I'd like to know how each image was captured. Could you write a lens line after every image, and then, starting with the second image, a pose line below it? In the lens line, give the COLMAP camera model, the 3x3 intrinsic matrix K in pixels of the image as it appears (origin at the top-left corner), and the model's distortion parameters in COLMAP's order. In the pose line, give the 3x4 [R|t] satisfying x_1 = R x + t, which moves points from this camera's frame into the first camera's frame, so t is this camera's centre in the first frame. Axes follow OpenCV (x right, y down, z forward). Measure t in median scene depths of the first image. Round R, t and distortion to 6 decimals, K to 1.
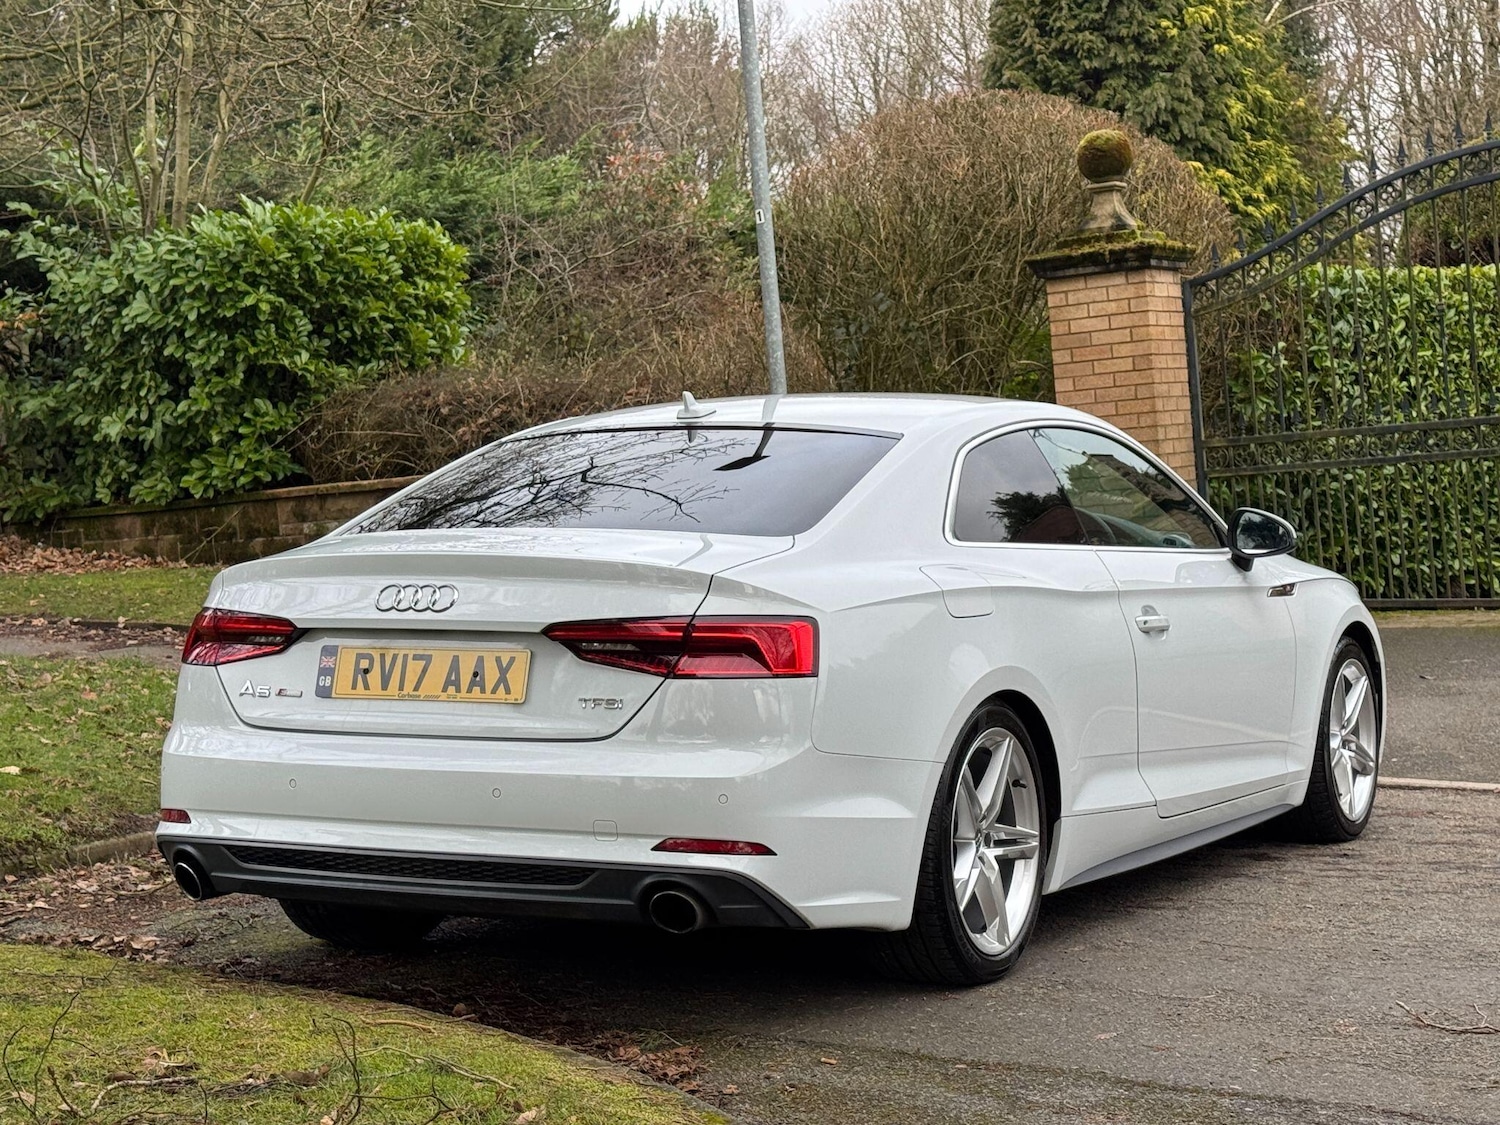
lens RADIAL K [[3584.7, 0, 750.0], [0, 3584.7, 562.5], [0, 0, 1]] dist [0.083445, 0.206837]
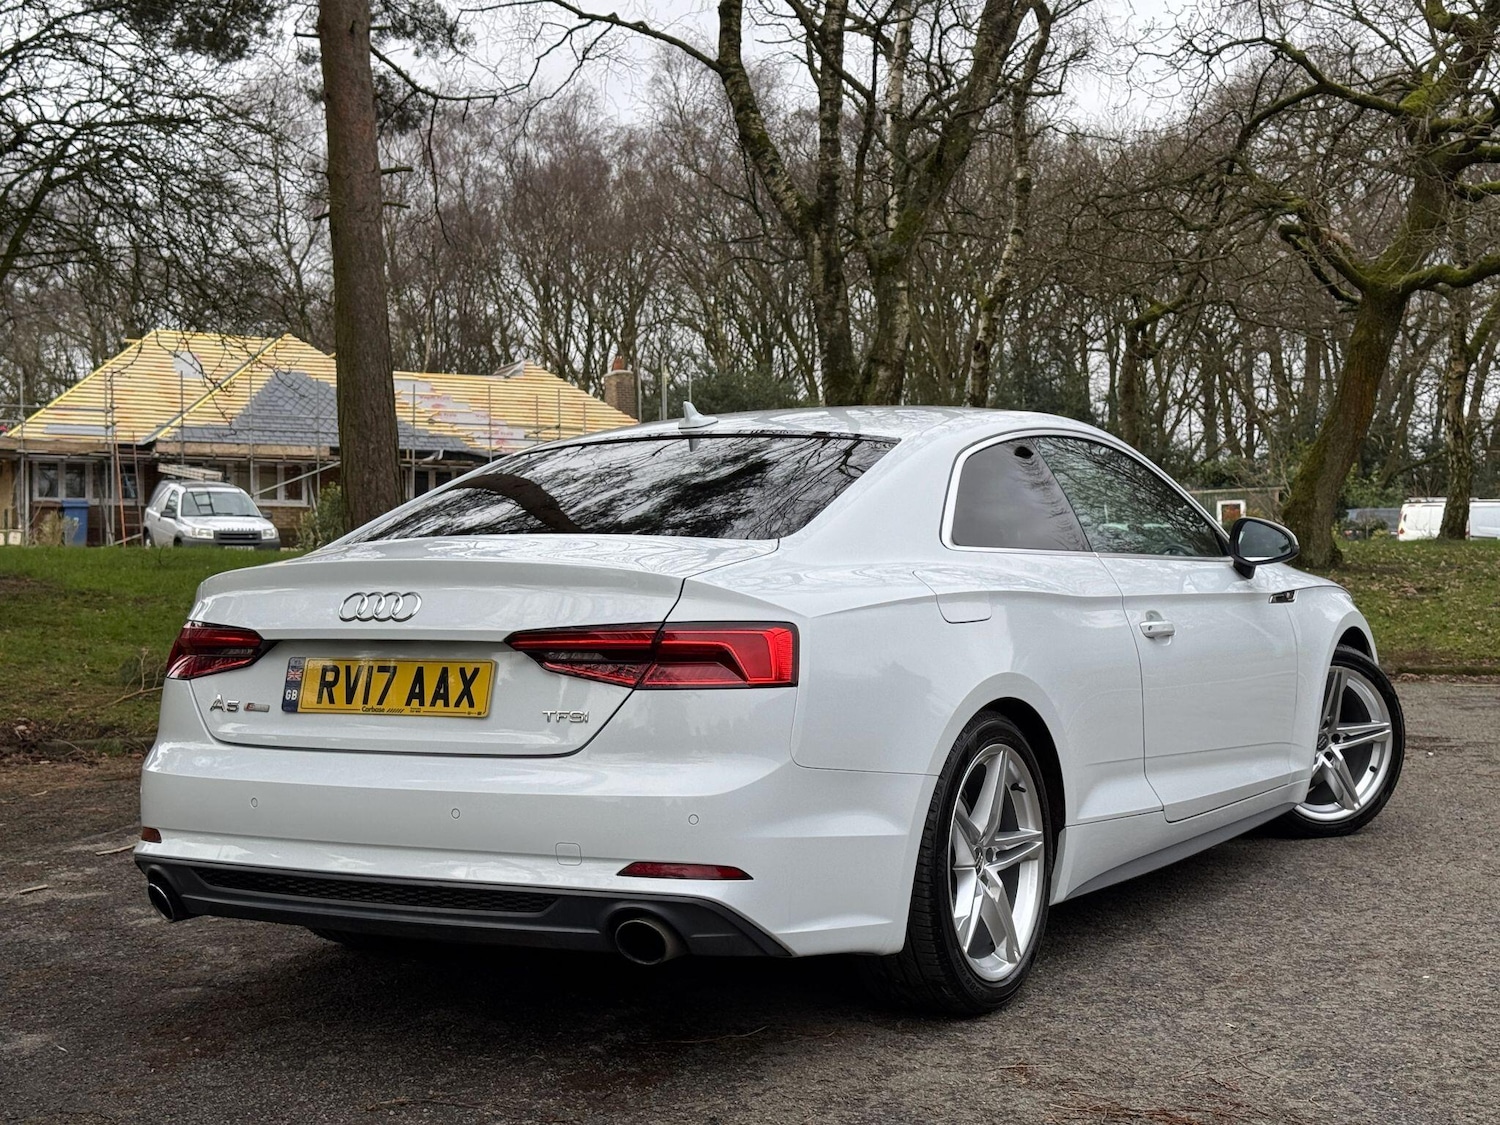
lens RADIAL K [[2422.4, 0, 747.2], [0, 2422.4, 583.2], [0, 0, 1]] dist [0.305040, -0.769192]
pose [[0.998666, -0.009095, -0.050829, 0.037577], [0.008767, 0.999939, -0.006677, 0.008853], [0.050886, 0.006222, 0.998685, 0.359939]]
